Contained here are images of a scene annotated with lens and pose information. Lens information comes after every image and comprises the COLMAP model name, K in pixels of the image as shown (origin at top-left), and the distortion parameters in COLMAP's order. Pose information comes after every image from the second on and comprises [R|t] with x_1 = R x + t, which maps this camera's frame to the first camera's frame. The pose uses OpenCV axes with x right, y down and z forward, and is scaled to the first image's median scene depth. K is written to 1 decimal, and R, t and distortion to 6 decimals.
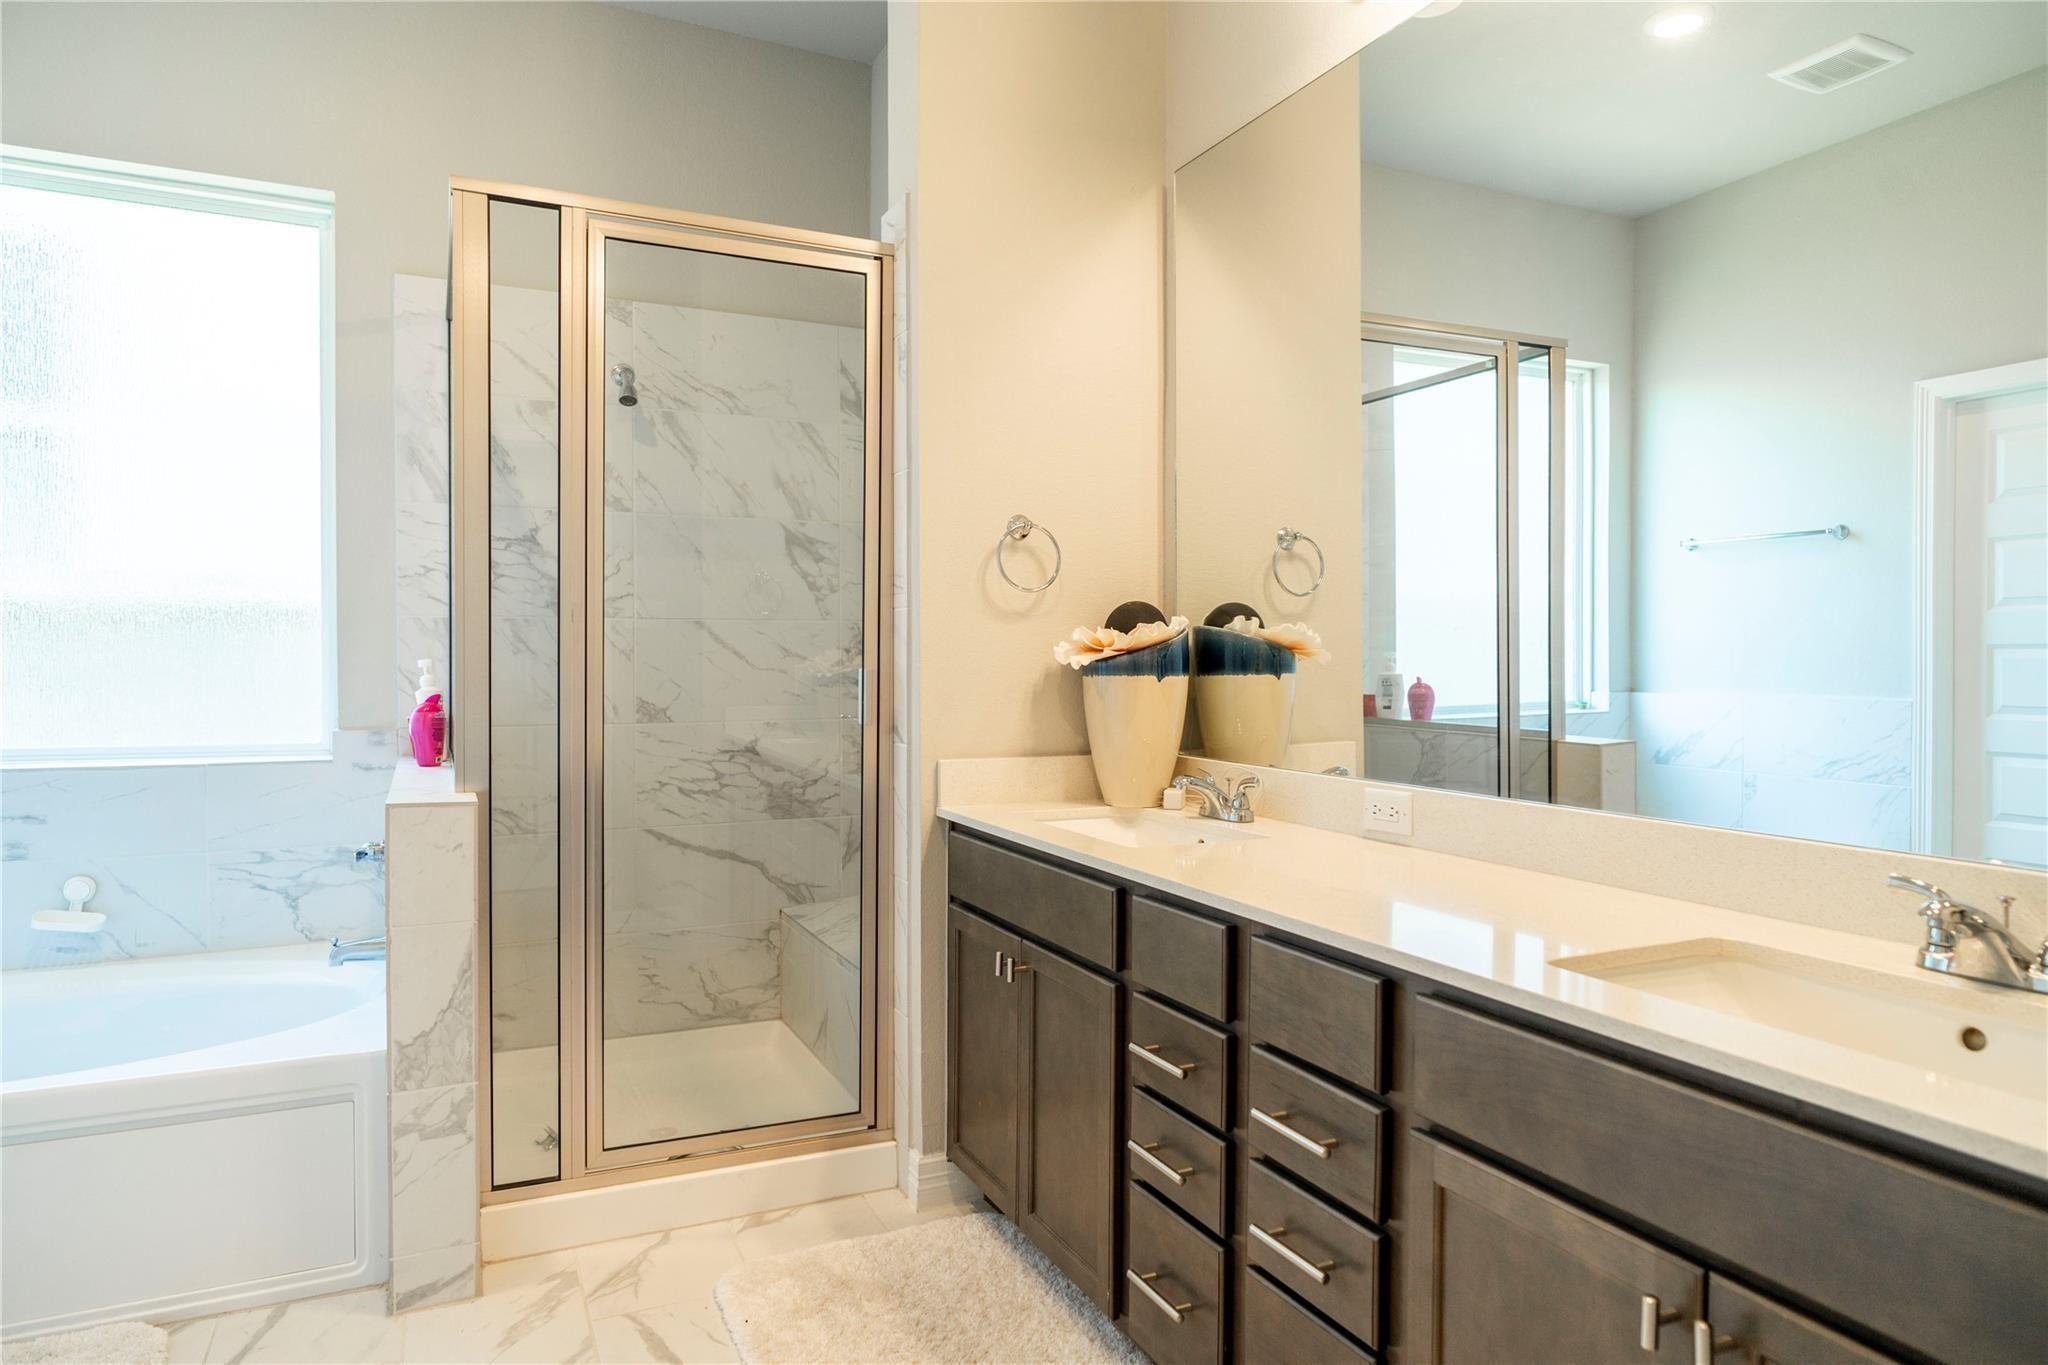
lens RADIAL K [[1280.1, 0, 1018.1], [0, 1280.1, 671.7], [0, 0, 1]] dist [-0.001879, 0.003523]
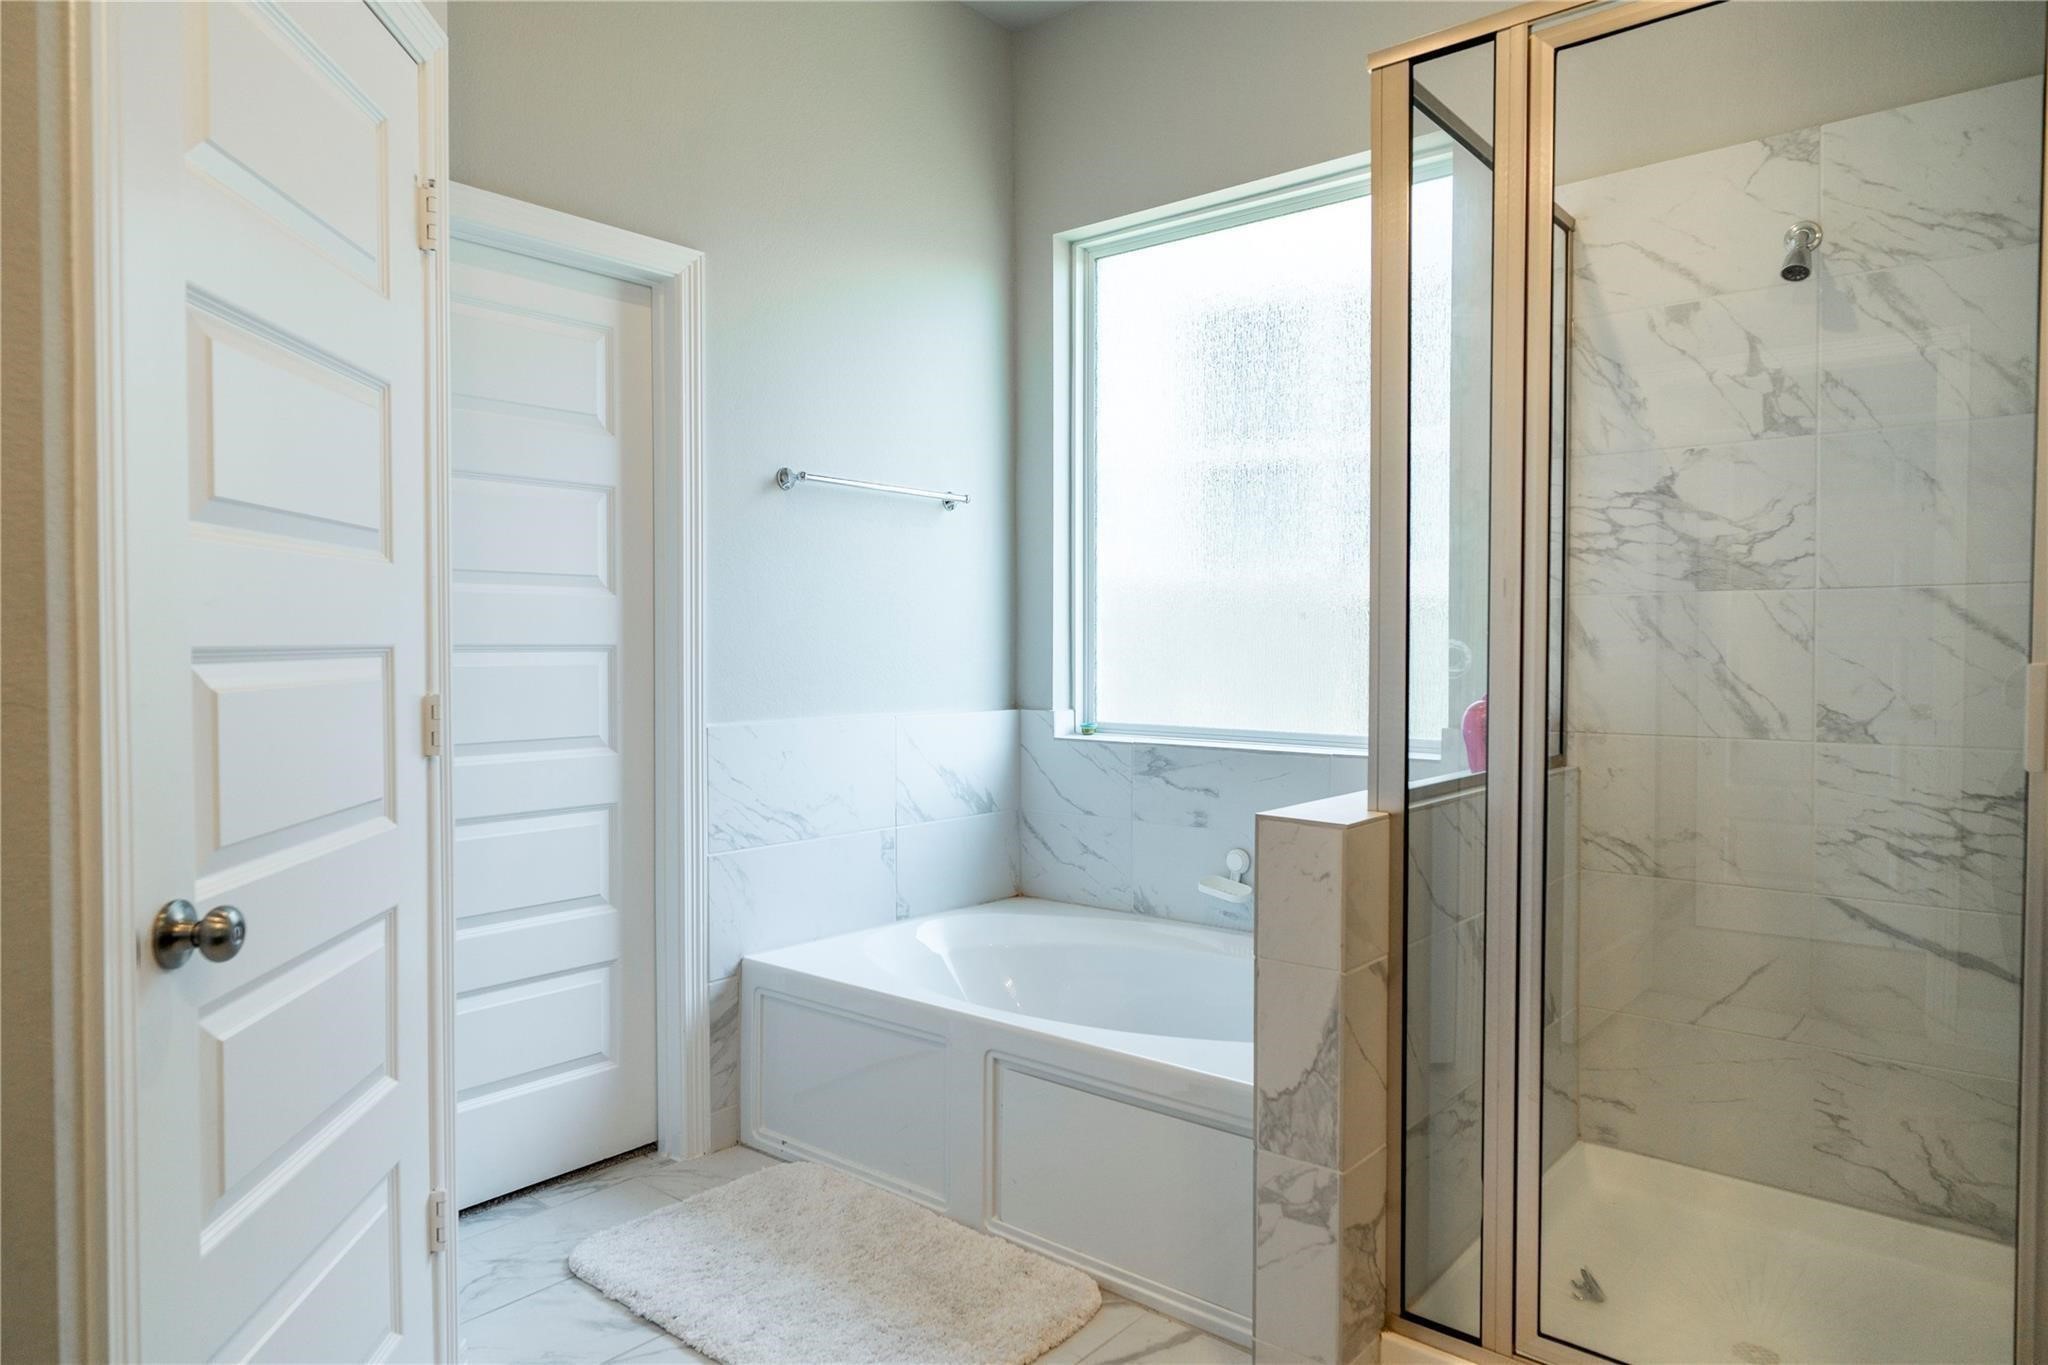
lens RADIAL K [[1280.1, 0, 1018.1], [0, 1280.1, 671.7], [0, 0, 1]] dist [-0.001879, 0.003523]
pose [[0.406331, 0.013769, -0.913622, 0.159215], [-0.009446, 0.999896, 0.010868, -0.000694], [0.913677, 0.004214, 0.406419, 0.342788]]
